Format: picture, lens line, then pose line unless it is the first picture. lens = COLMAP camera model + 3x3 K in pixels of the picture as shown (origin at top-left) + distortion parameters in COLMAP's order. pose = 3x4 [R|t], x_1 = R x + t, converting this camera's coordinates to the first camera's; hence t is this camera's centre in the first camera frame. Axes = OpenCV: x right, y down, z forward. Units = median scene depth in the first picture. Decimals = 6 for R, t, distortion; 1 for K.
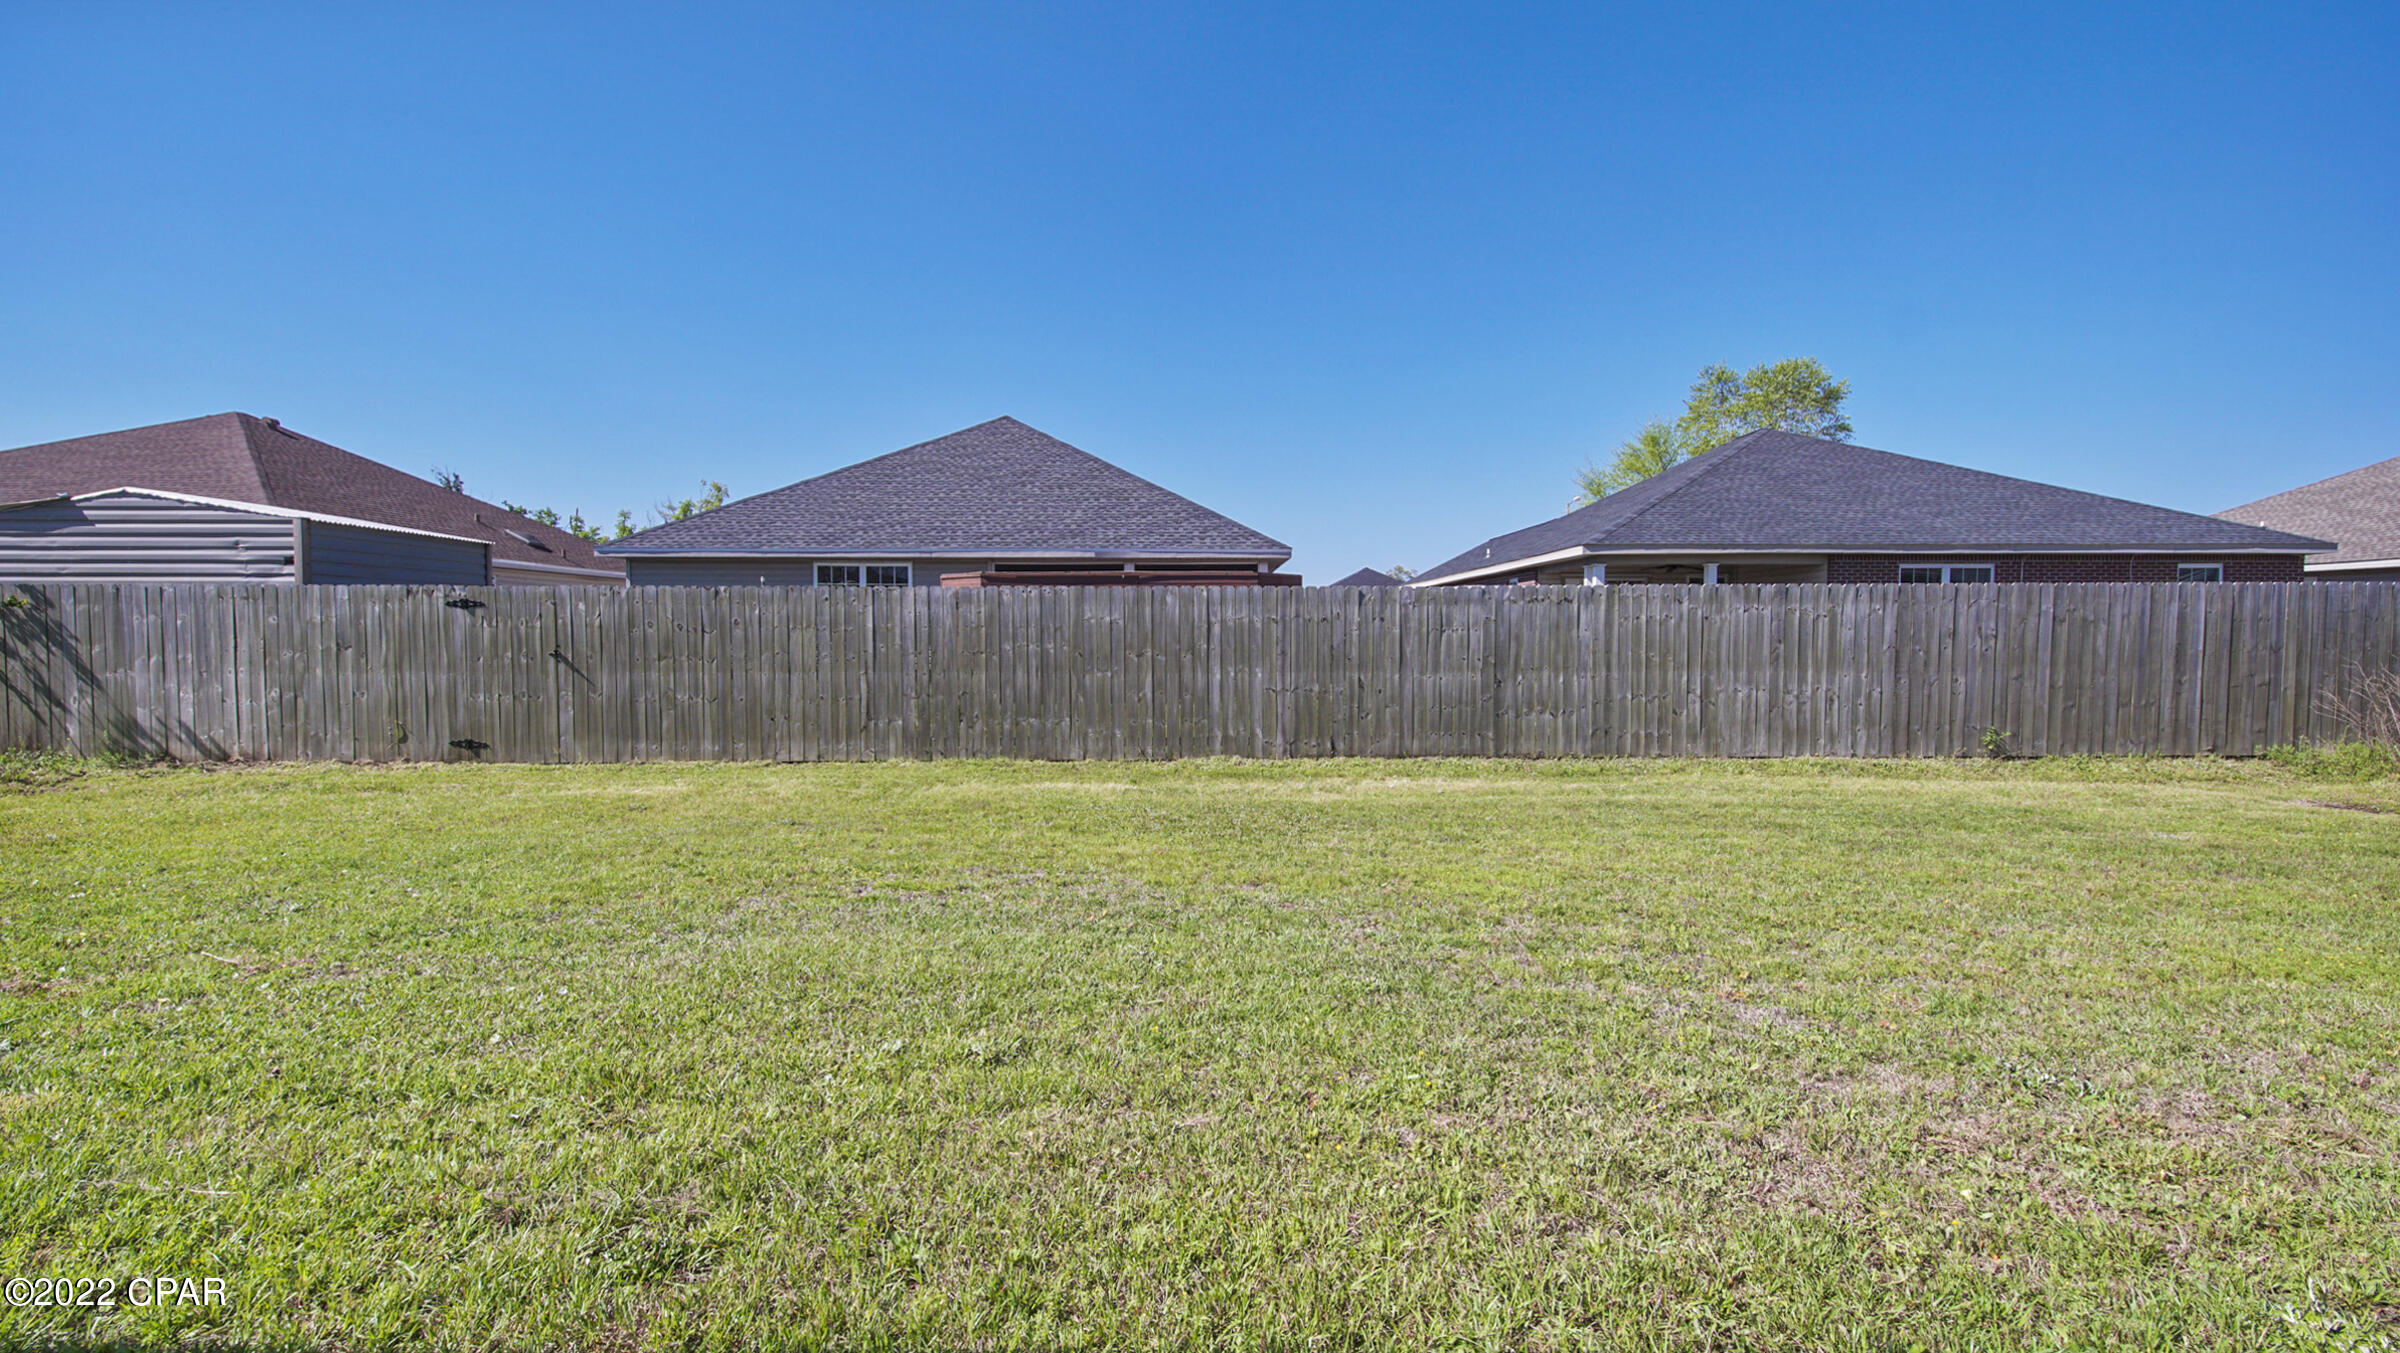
lens RADIAL K [[1063.2, 0, 1193.4], [0, 1063.2, 666.4], [0, 0, 1]] dist [0.027799, -0.006881]
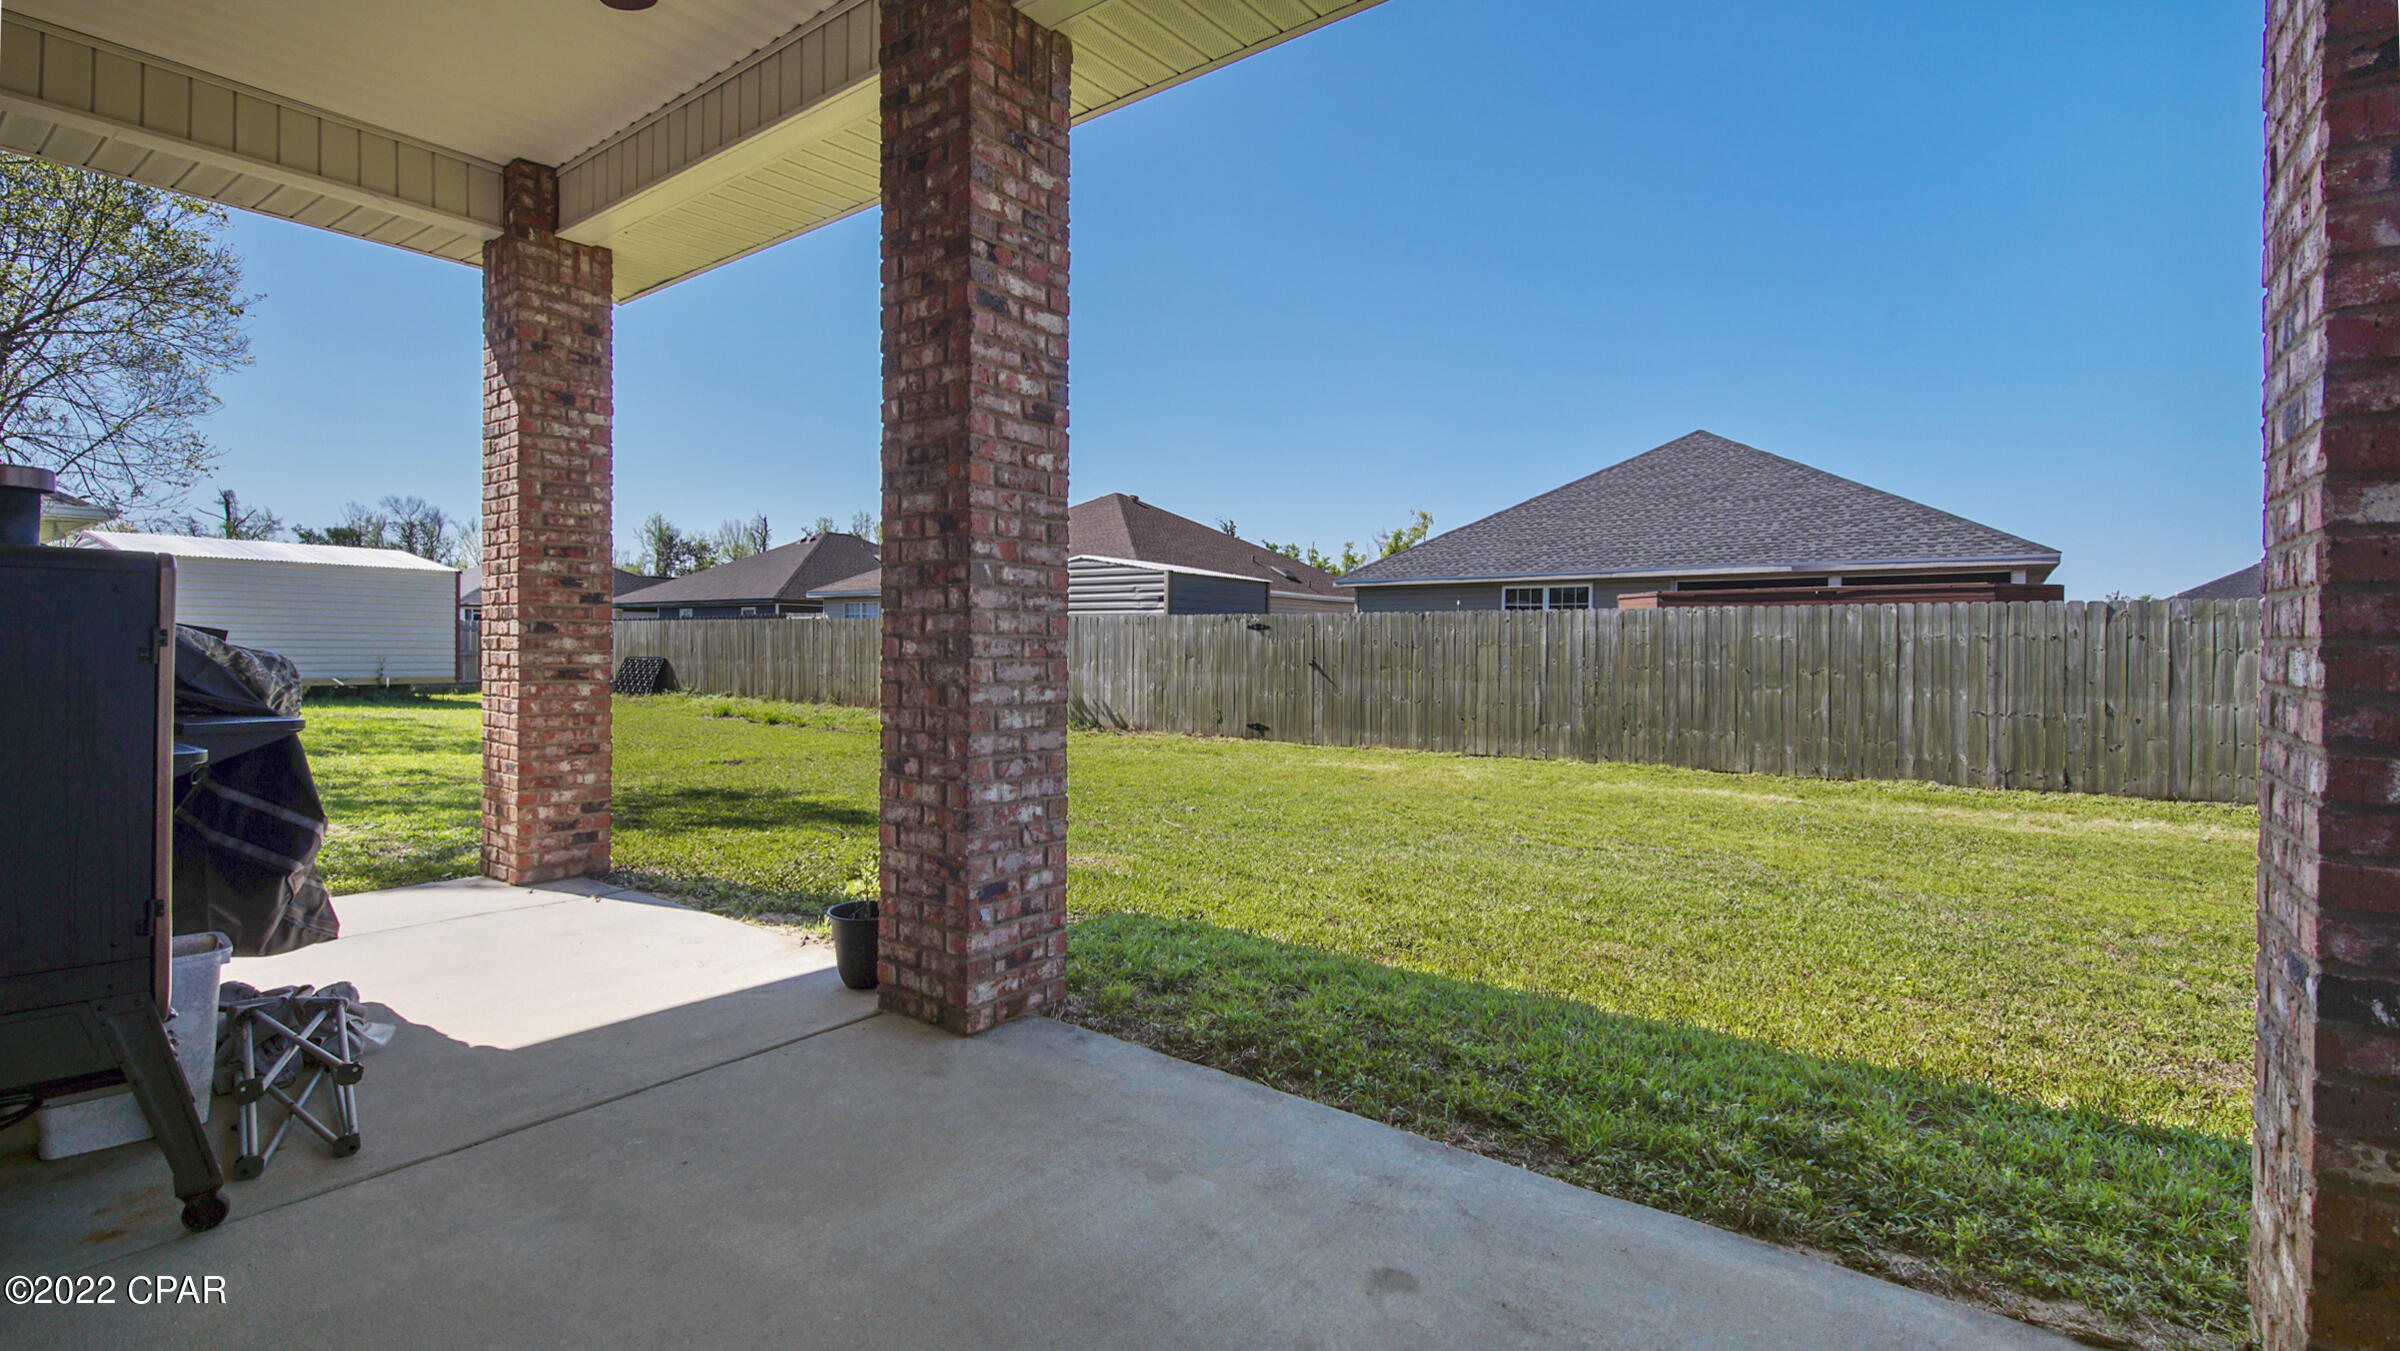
lens RADIAL K [[1063.2, 0, 1192.9], [0, 1063.2, 661.8], [0, 0, 1]] dist [0.027799, -0.006881]
pose [[0.808820, 0.014481, -0.587879, 0.071116], [-0.025482, 0.999621, -0.010435, 0.004149], [0.587504, 0.023421, 0.808882, -0.168595]]
